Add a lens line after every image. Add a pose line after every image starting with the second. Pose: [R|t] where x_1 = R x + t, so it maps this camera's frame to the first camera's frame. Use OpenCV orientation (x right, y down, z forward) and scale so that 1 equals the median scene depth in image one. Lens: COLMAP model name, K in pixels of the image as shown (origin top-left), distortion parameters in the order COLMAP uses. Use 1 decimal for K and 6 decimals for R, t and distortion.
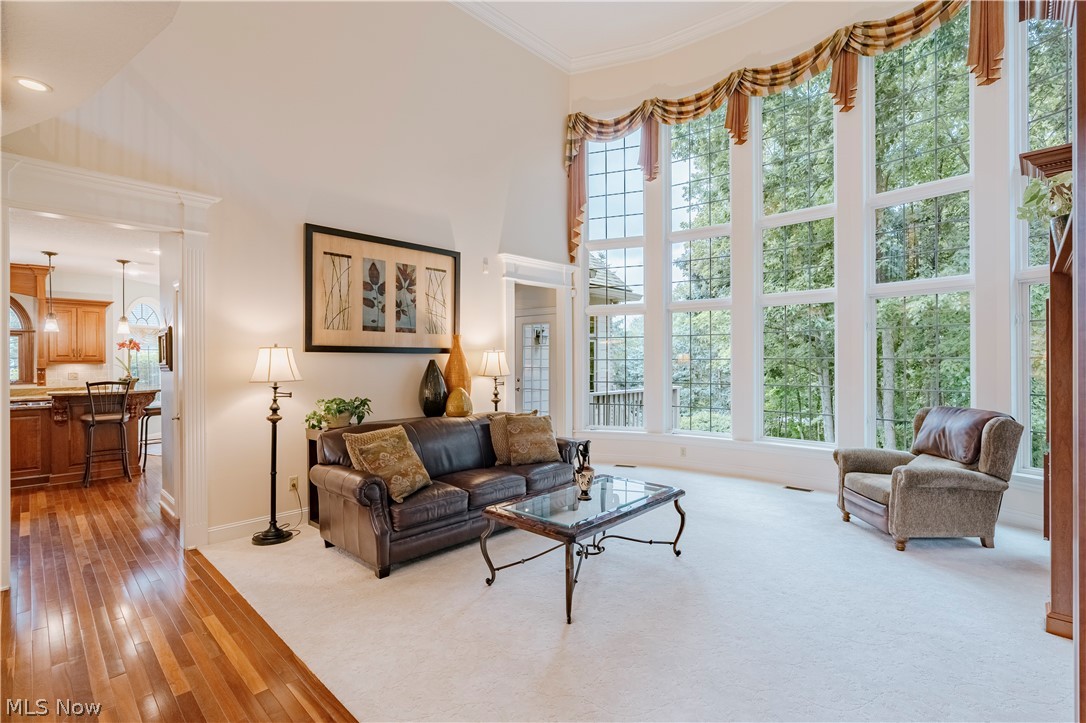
lens RADIAL K [[501.8, 0, 570.3], [0, 501.8, 363.0], [0, 0, 1]] dist [-0.003149, -0.000413]
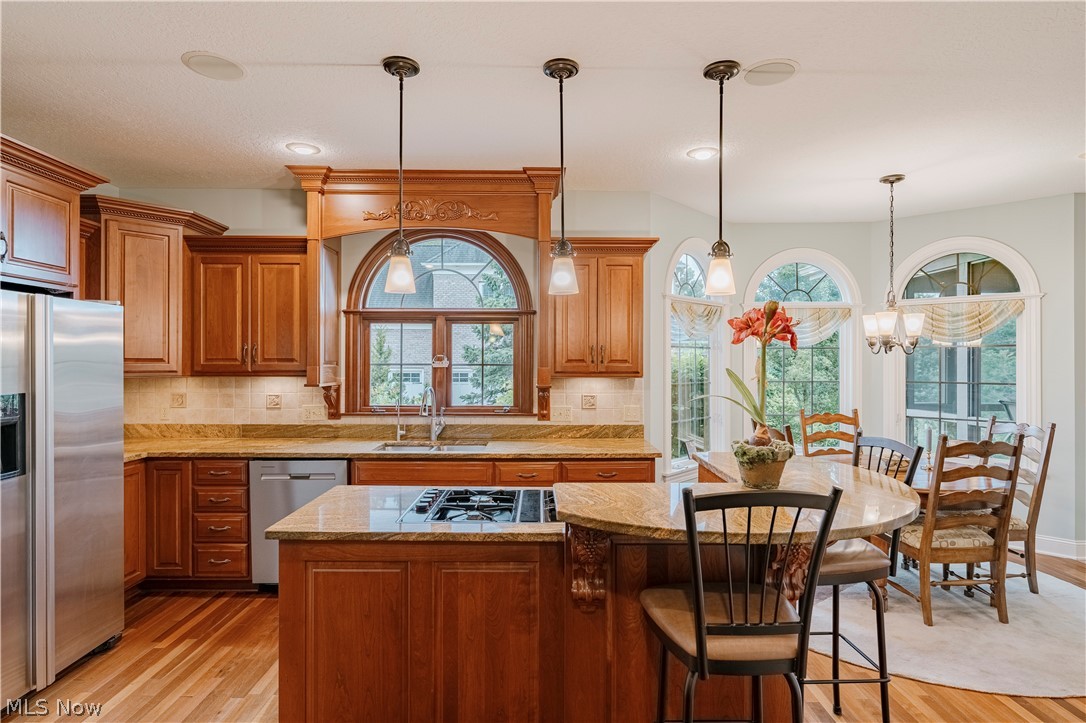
lens RADIAL K [[573.4, 0, 543.0], [0, 573.4, 361.5], [0, 0, 1]] dist [-0.013342, -0.000238]
pose [[0.684180, 0.005536, -0.729293, -0.649241], [-0.008796, 0.999961, -0.000661, -0.013277], [0.729261, 0.006867, 0.684202, 0.614688]]
